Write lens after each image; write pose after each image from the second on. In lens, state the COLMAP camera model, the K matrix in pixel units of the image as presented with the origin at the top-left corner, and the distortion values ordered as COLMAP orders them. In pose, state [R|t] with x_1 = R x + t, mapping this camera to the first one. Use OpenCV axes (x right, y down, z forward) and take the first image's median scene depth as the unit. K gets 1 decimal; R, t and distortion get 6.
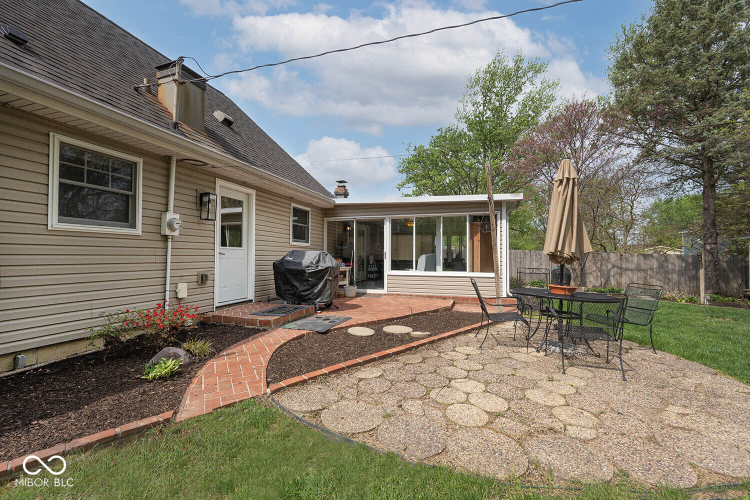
lens RADIAL K [[303.9, 0, 374.9], [0, 303.9, 251.7], [0, 0, 1]] dist [-0.002463, -0.000187]
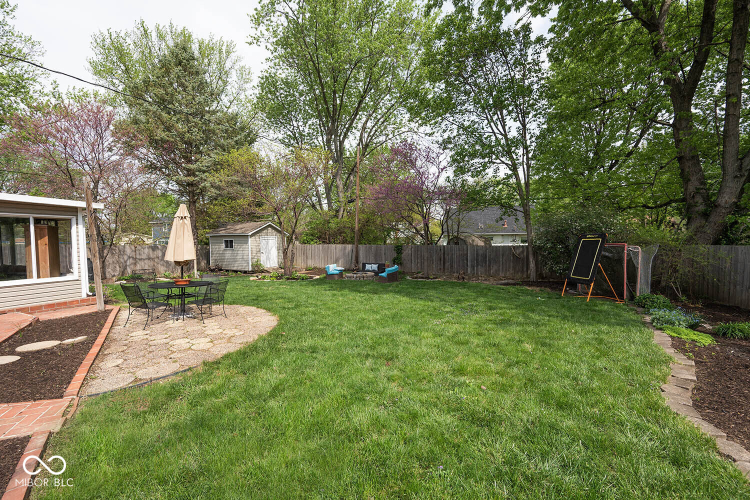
lens RADIAL K [[292.9, 0, 375.5], [0, 292.9, 249.4], [0, 0, 1]] dist [0.006453, -0.000355]
pose [[0.087040, -0.035631, 0.995567, -1.123572], [-0.013518, 0.999226, 0.036944, -0.157685], [-0.996113, -0.016674, 0.086491, -0.252560]]
